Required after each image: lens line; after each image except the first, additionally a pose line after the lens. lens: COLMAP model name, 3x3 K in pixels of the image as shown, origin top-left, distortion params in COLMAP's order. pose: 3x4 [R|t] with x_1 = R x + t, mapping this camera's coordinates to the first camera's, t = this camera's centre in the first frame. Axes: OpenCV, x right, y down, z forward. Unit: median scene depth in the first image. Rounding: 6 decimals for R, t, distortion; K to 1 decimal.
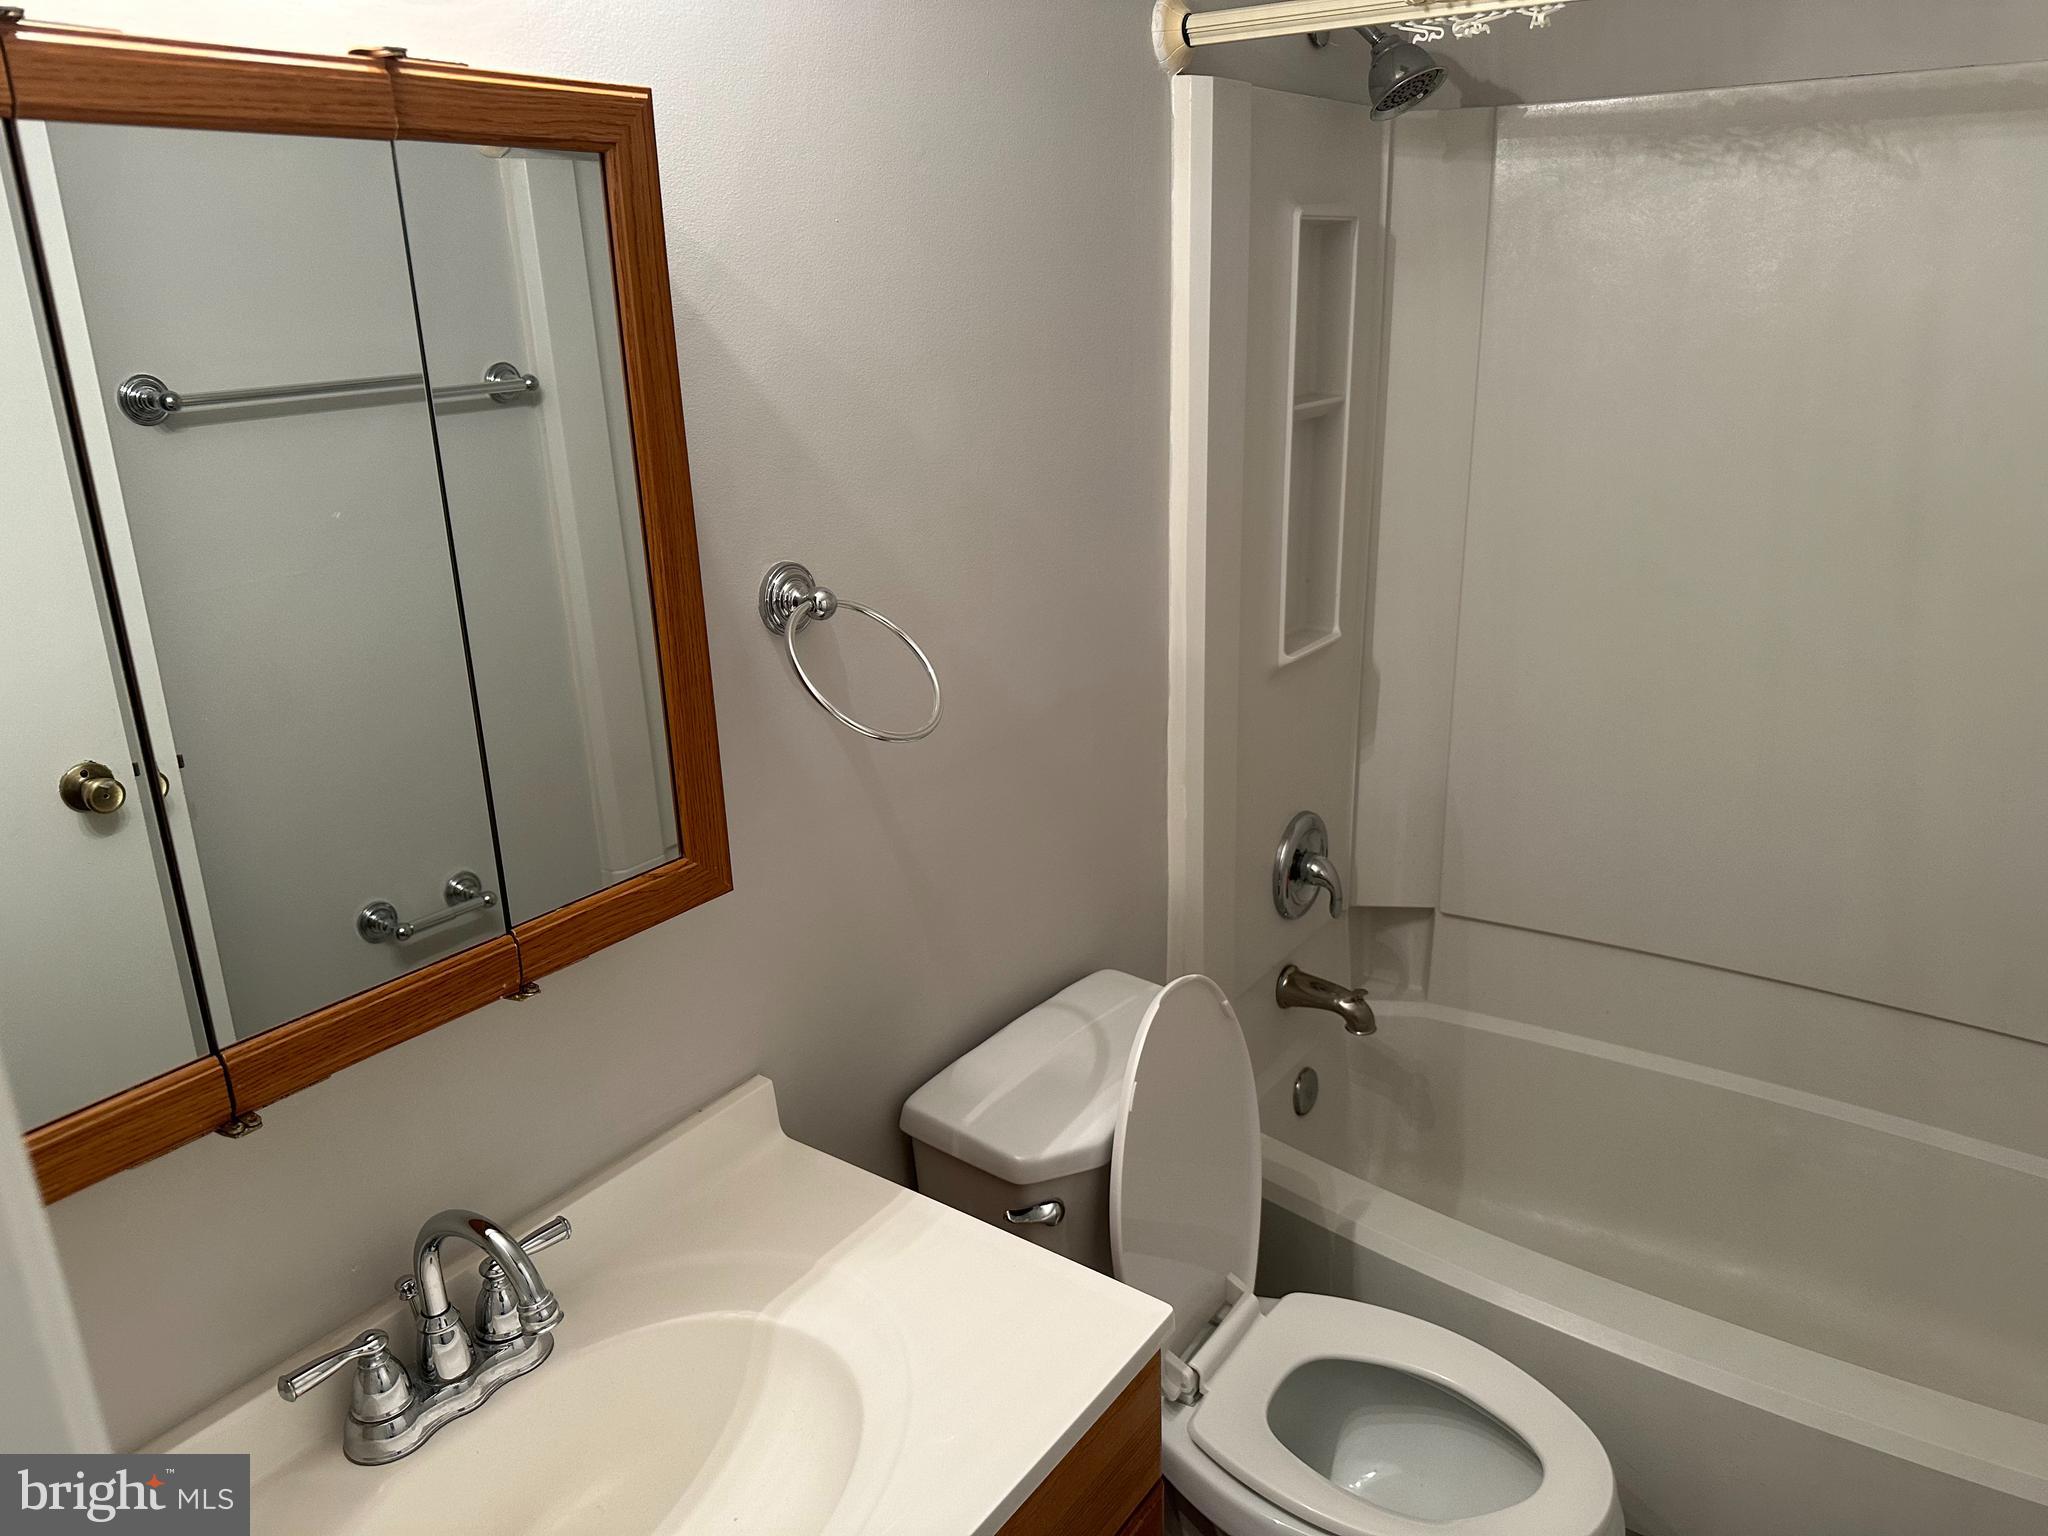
lens RADIAL K [[1463.7, 0, 1026.7], [0, 1463.7, 748.9], [0, 0, 1]] dist [0.102722, -0.171239]
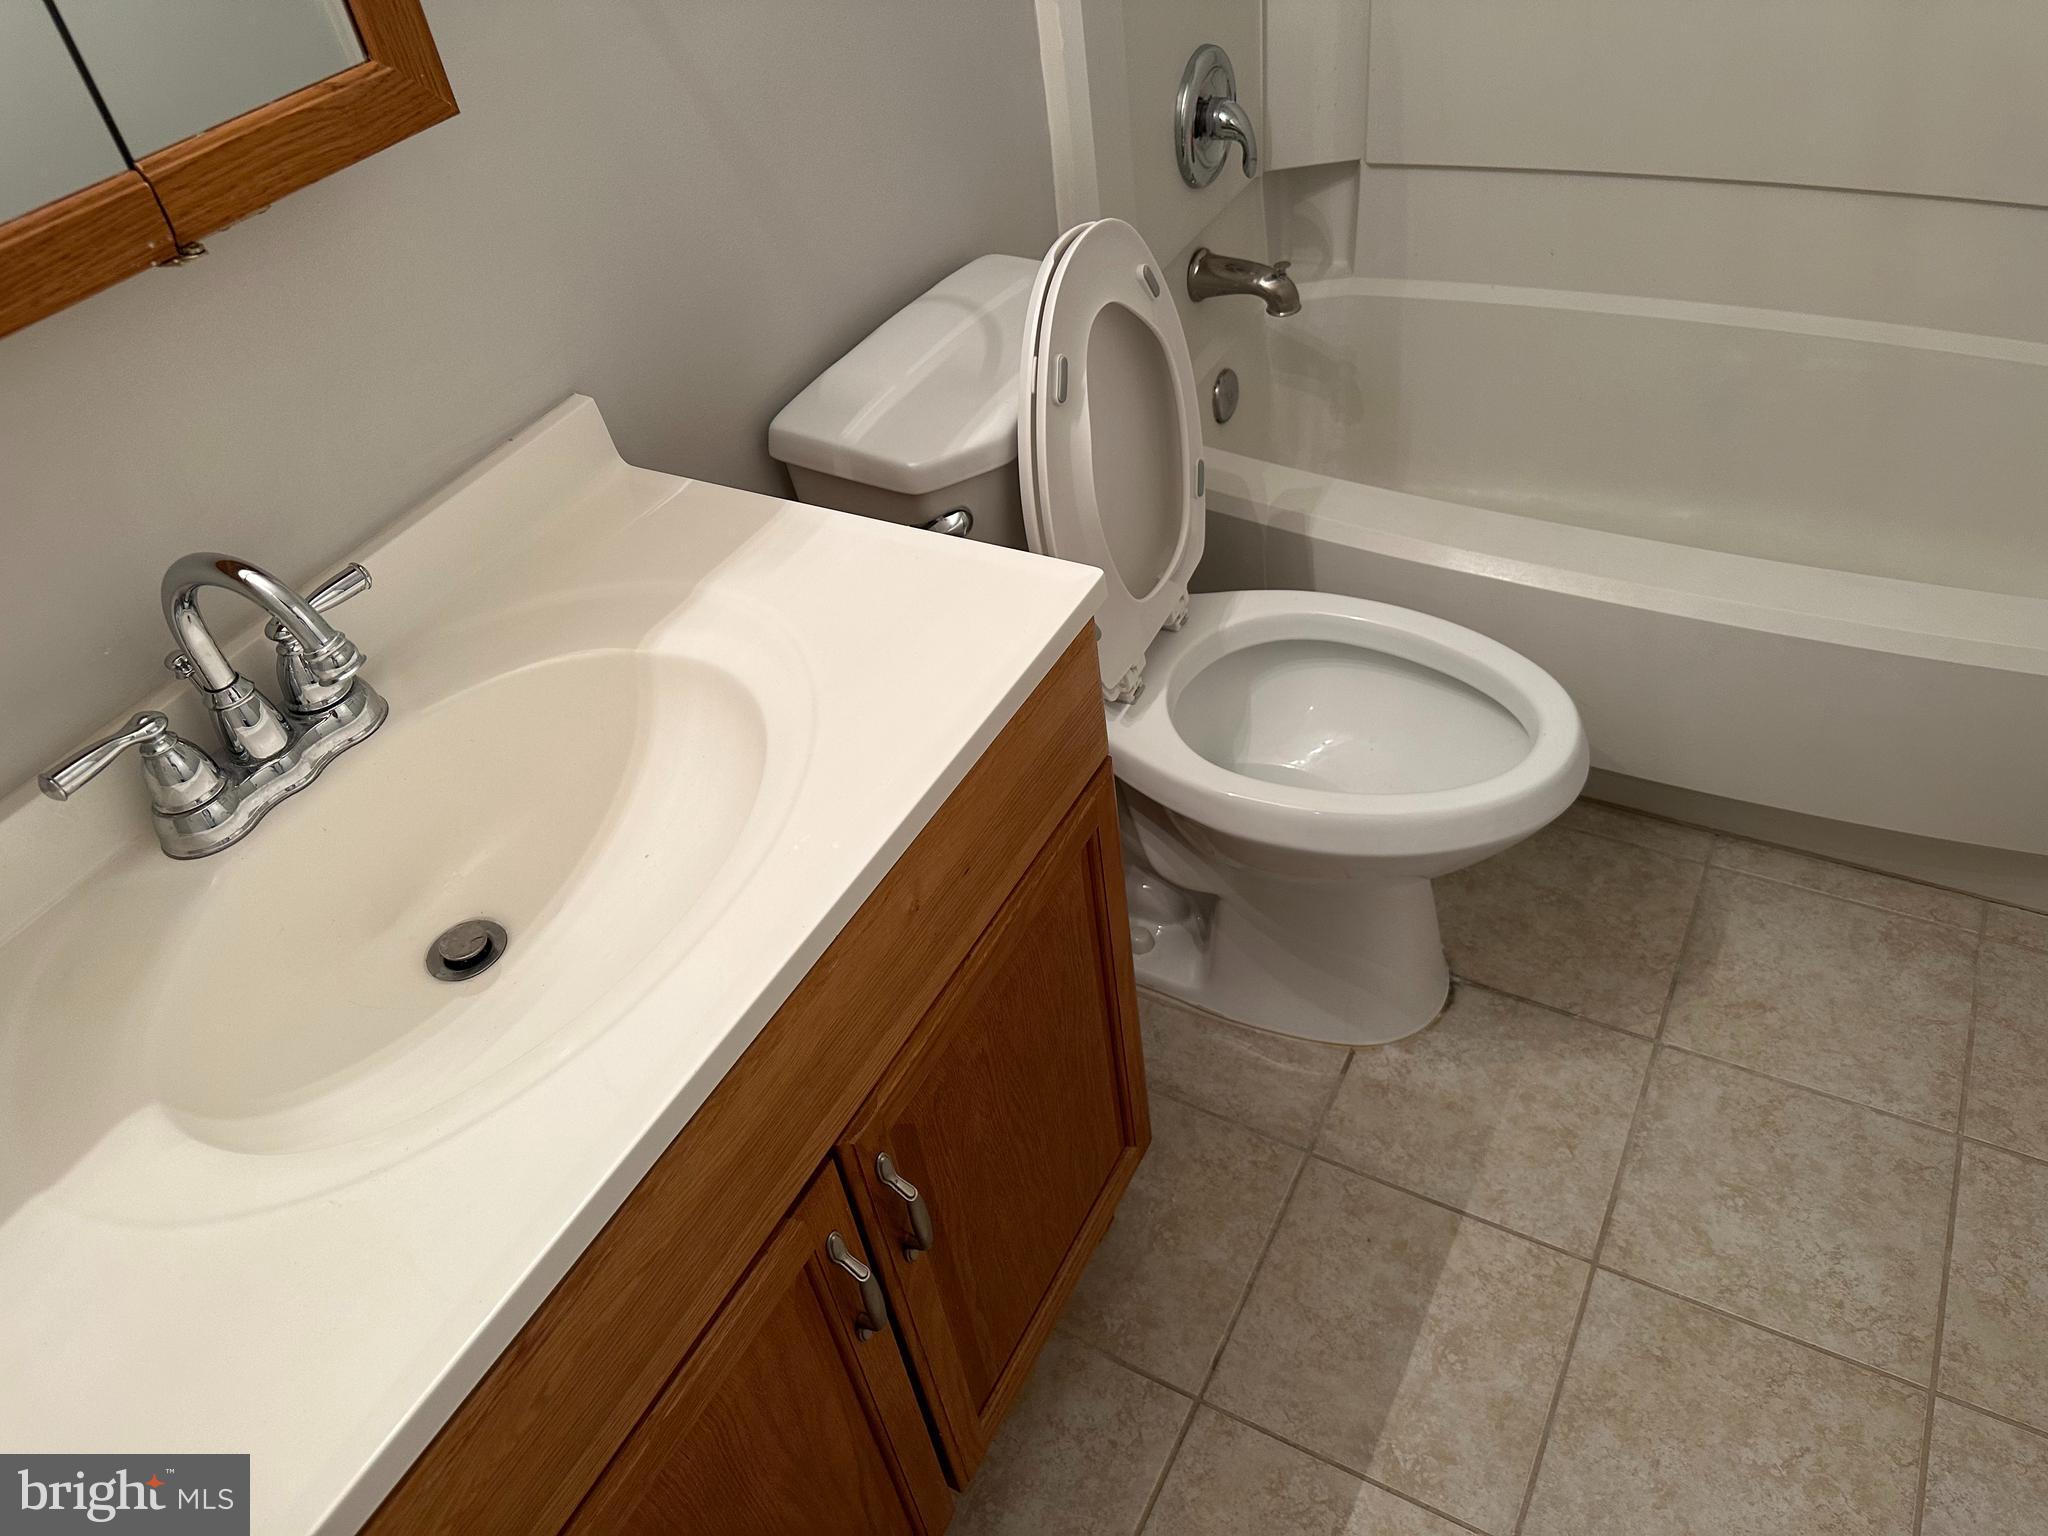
lens RADIAL K [[1475.5, 0, 1024.0], [0, 1475.5, 768.0], [0, 0, 1]] dist [0.063169, -0.070140]
pose [[0.989378, -0.141772, 0.032133, 0.006652], [0.117790, 0.911390, 0.394327, 0.104451], [-0.085191, -0.386353, 0.918408, 0.130614]]
